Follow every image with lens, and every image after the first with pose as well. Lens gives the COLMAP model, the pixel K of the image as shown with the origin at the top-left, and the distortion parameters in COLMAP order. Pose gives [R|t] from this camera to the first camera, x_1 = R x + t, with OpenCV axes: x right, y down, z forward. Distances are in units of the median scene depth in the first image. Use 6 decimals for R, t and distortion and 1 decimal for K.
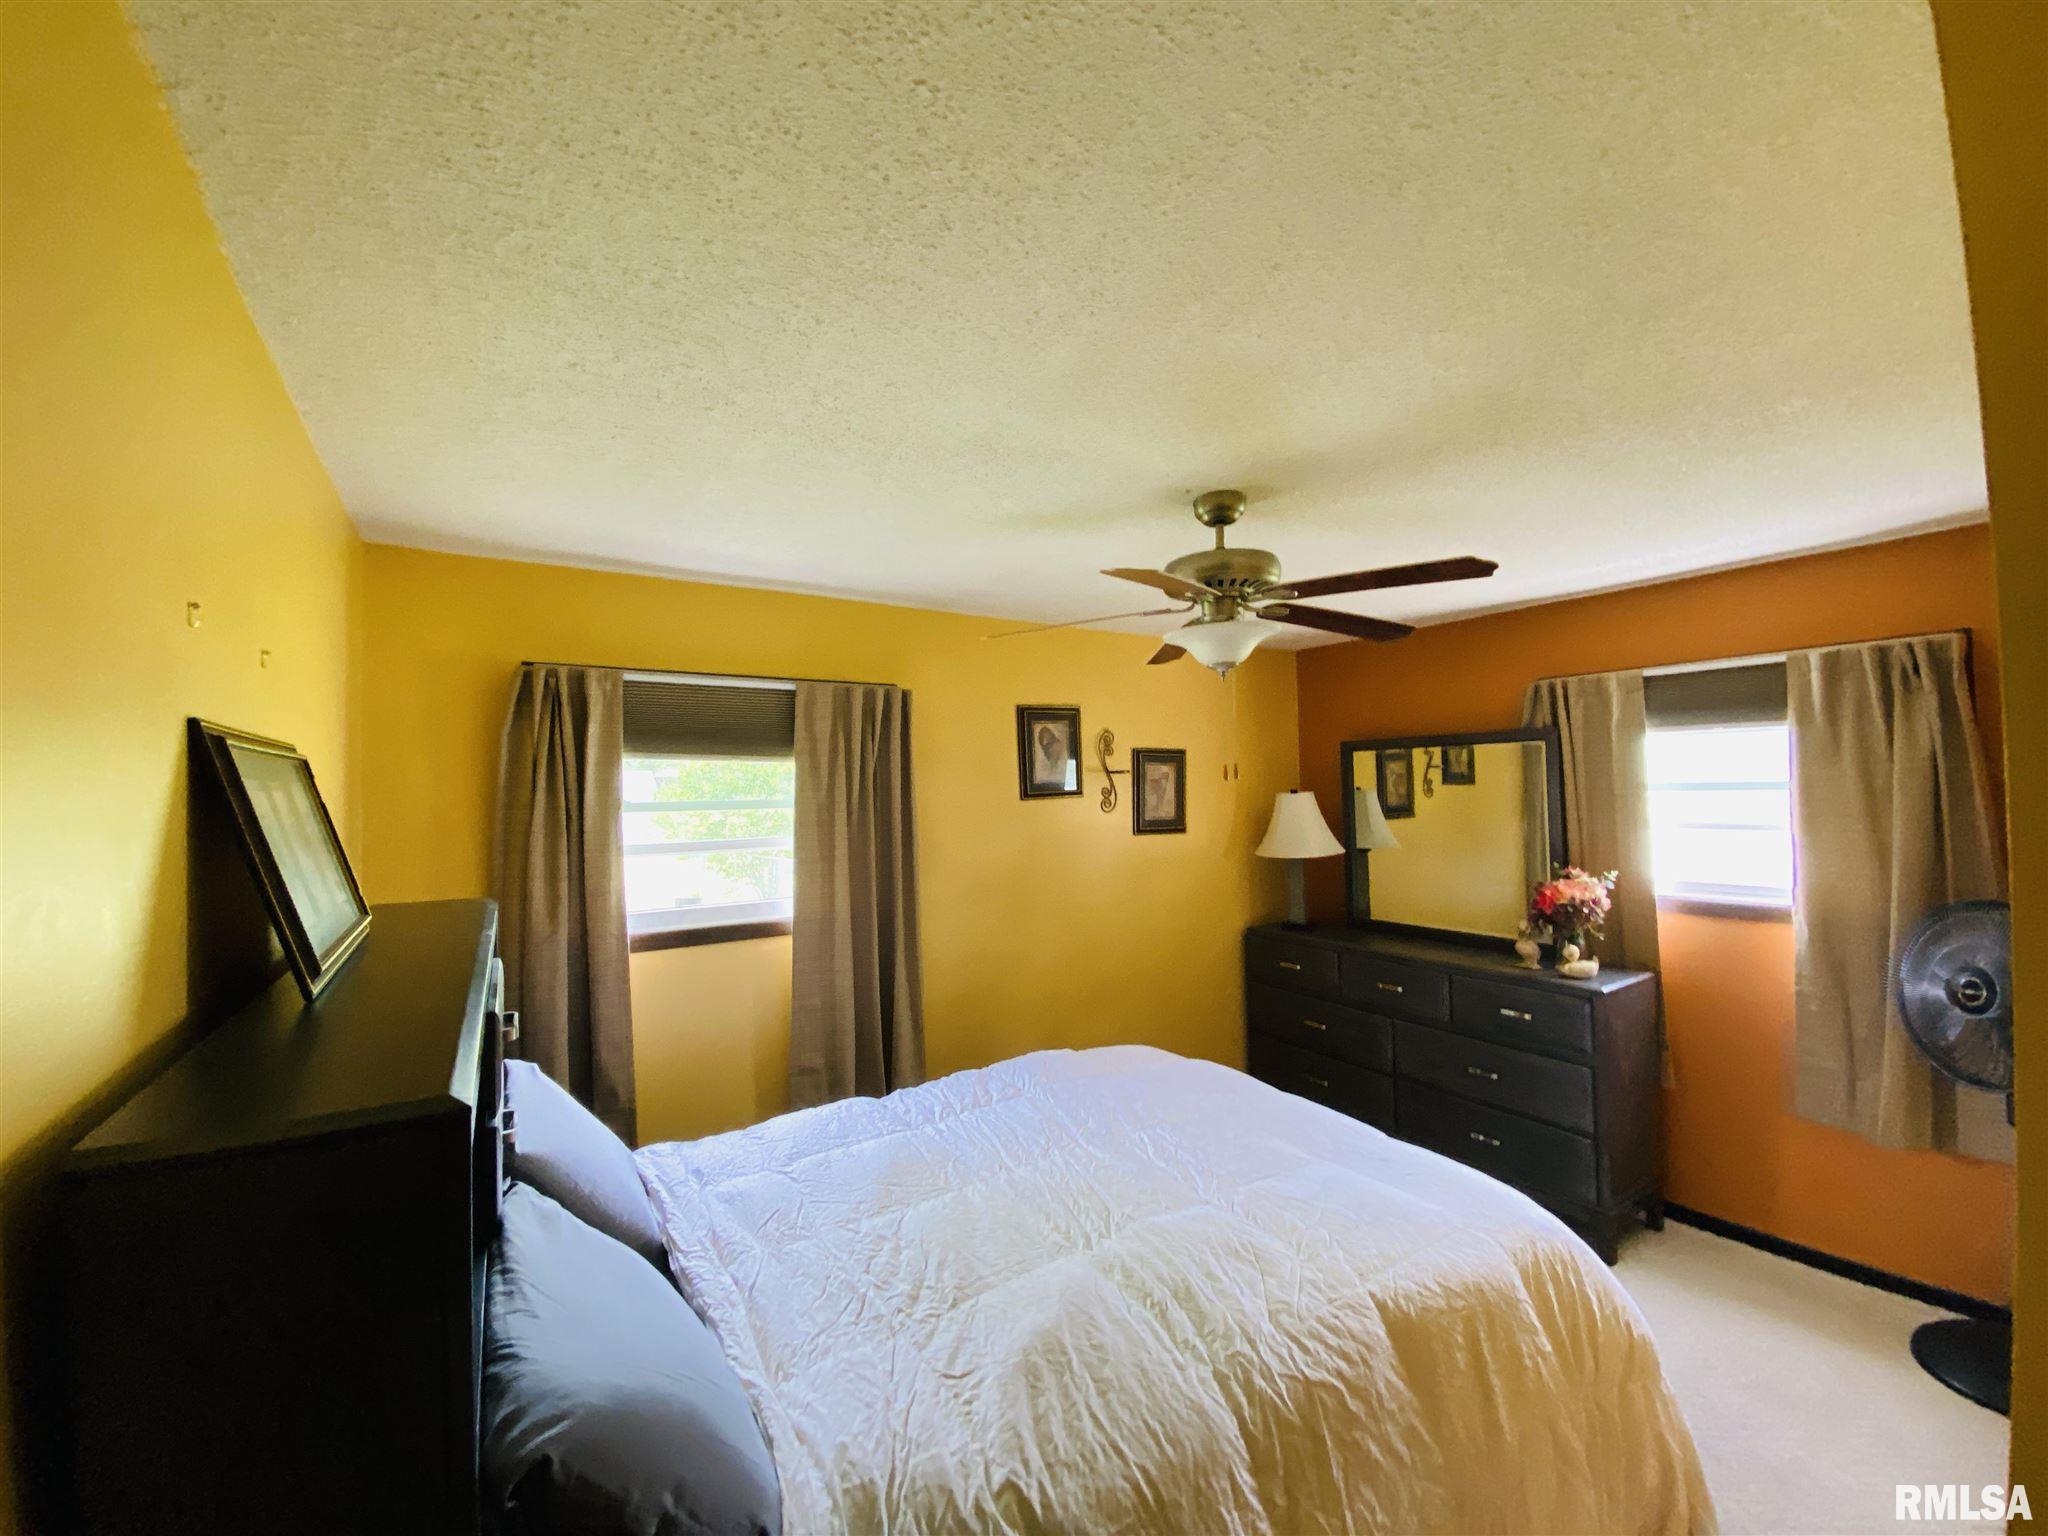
lens RADIAL K [[831.4, 0, 1024.0], [0, 831.4, 768.0], [0, 0, 1]] dist [-0.000710, -0.000101]
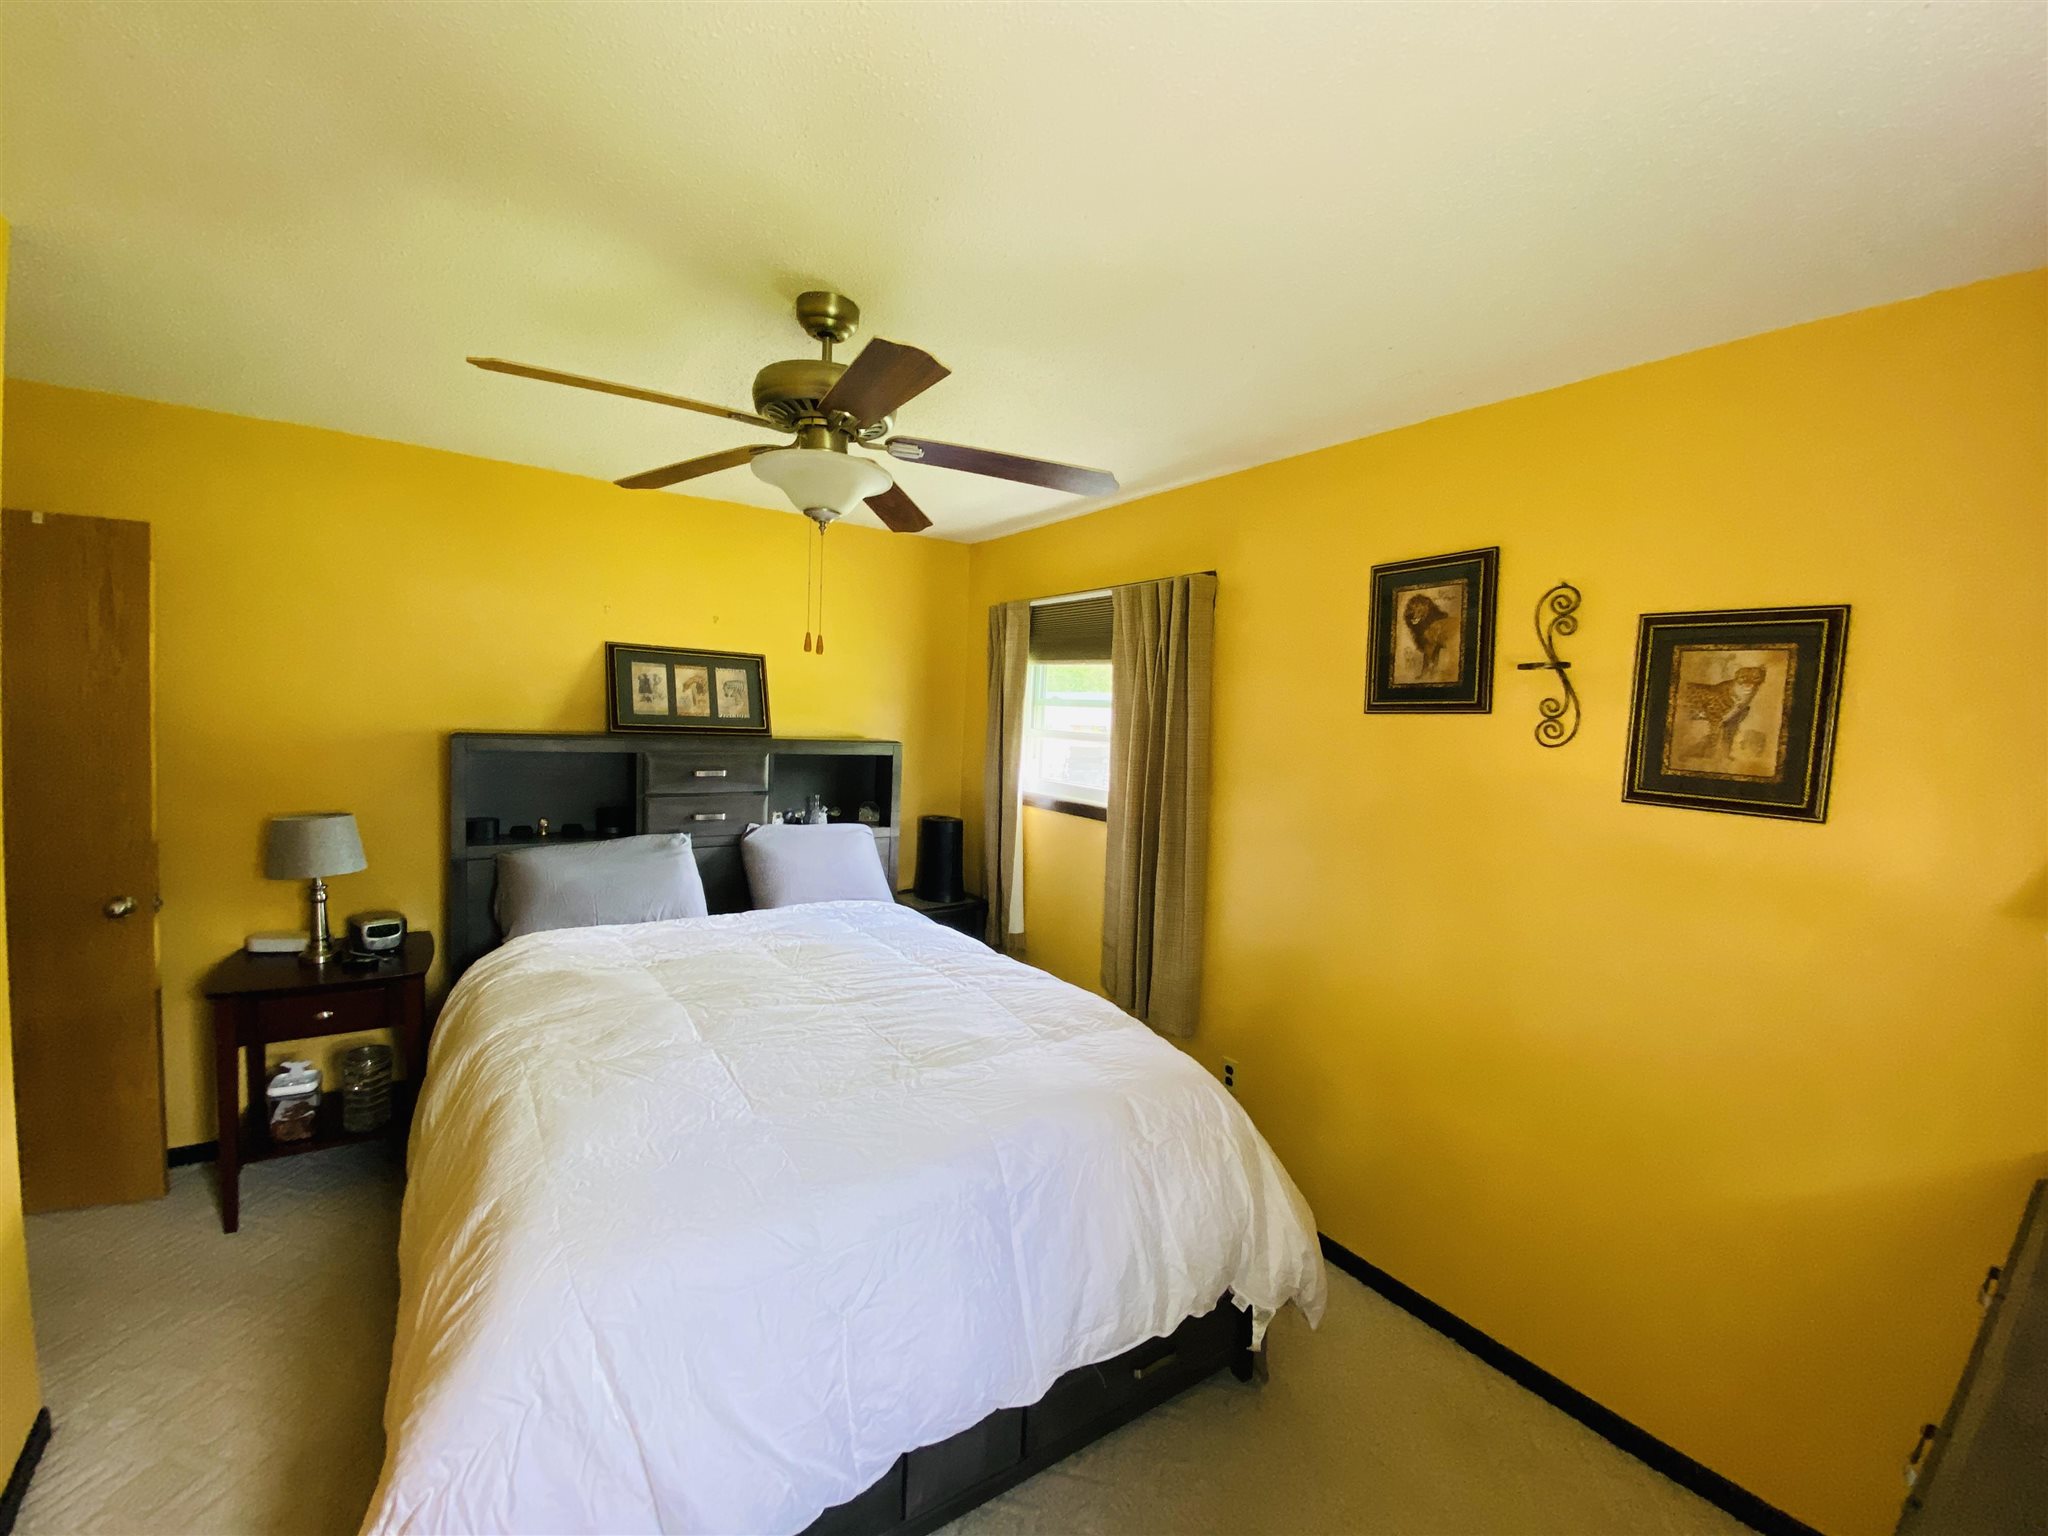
lens RADIAL K [[831.4, 0, 1024.0], [0, 831.4, 768.0], [0, 0, 1]] dist [-0.000710, -0.000101]
pose [[-0.007673, 0.085916, -0.996273, 0.649583], [-0.019151, 0.996107, 0.086050, 0.030141], [0.999787, 0.019740, -0.005998, 0.714333]]
